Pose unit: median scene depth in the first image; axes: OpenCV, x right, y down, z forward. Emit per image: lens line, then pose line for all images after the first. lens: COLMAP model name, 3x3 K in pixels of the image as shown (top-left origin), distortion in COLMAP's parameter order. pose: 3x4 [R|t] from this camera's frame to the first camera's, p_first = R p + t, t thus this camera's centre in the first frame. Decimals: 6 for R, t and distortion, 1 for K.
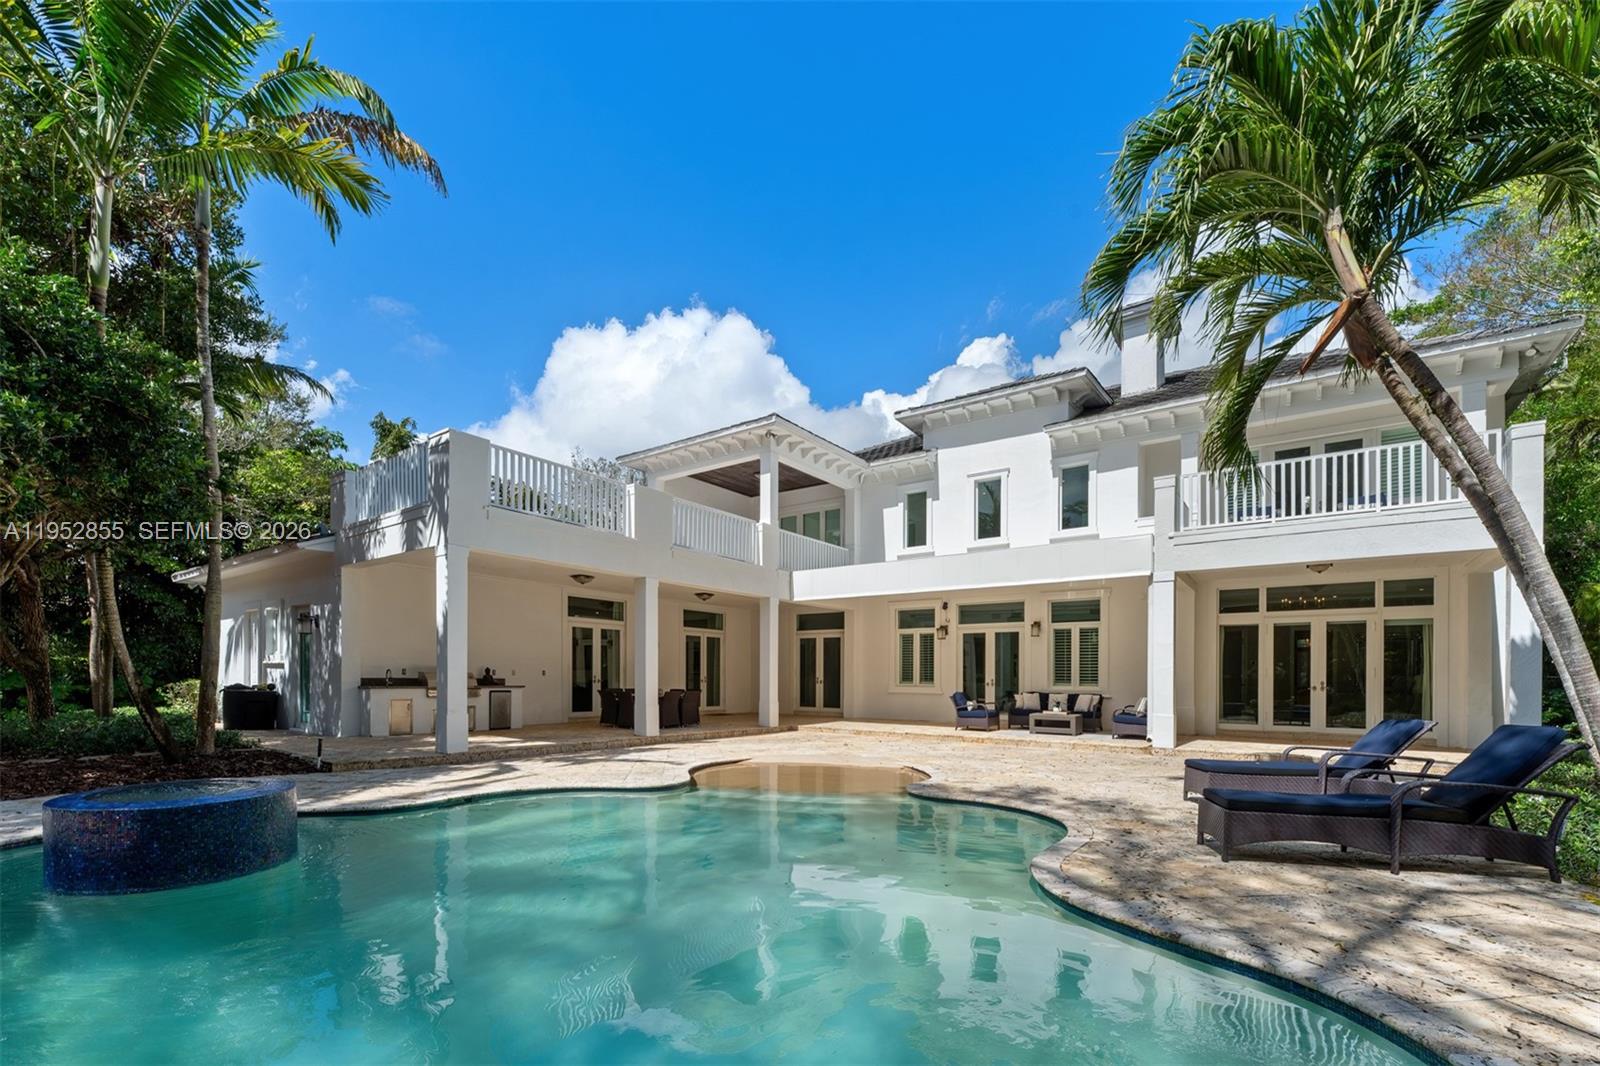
lens RADIAL K [[668.9, 0, 798.3], [0, 668.9, 671.3], [0, 0, 1]] dist [-0.000529, 0.000049]
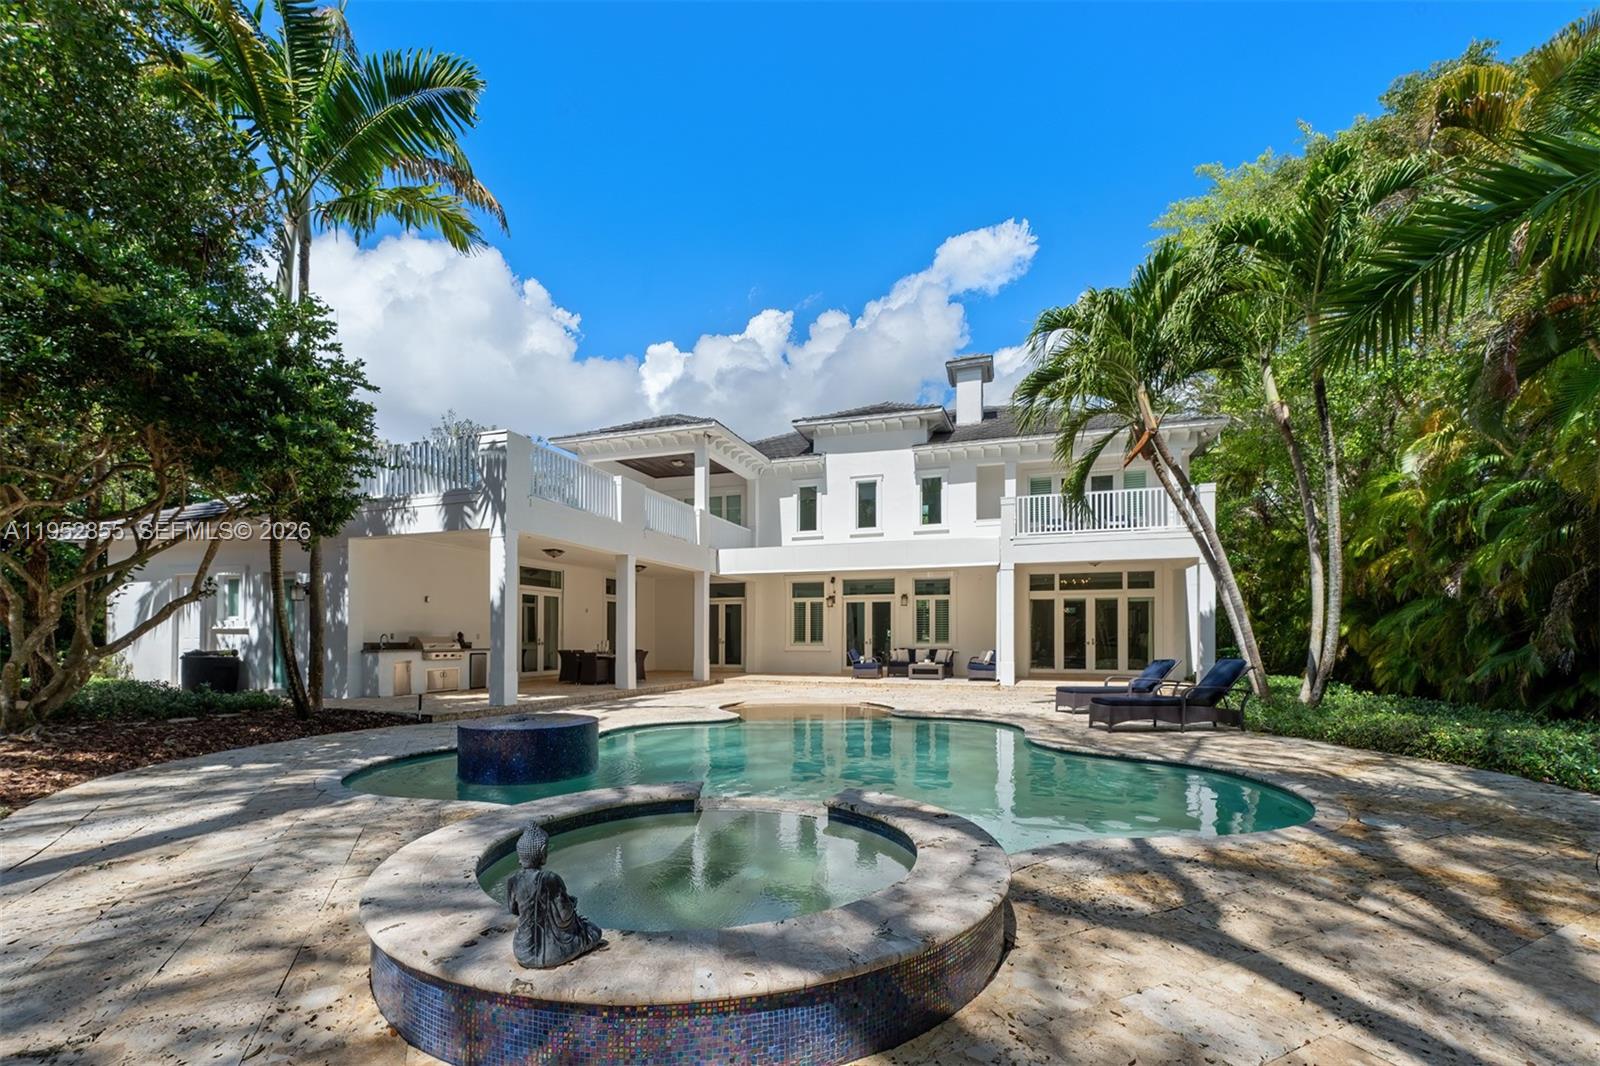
lens RADIAL K [[644.1, 0, 802.7], [0, 644.1, 630.1], [0, 0, 1]] dist [0.000647, 0.000001]
pose [[0.954637, -0.004194, 0.297744, -0.220407], [0.004797, 0.999988, -0.001295, -0.004071], [-0.297735, 0.002664, 0.954645, -0.146800]]
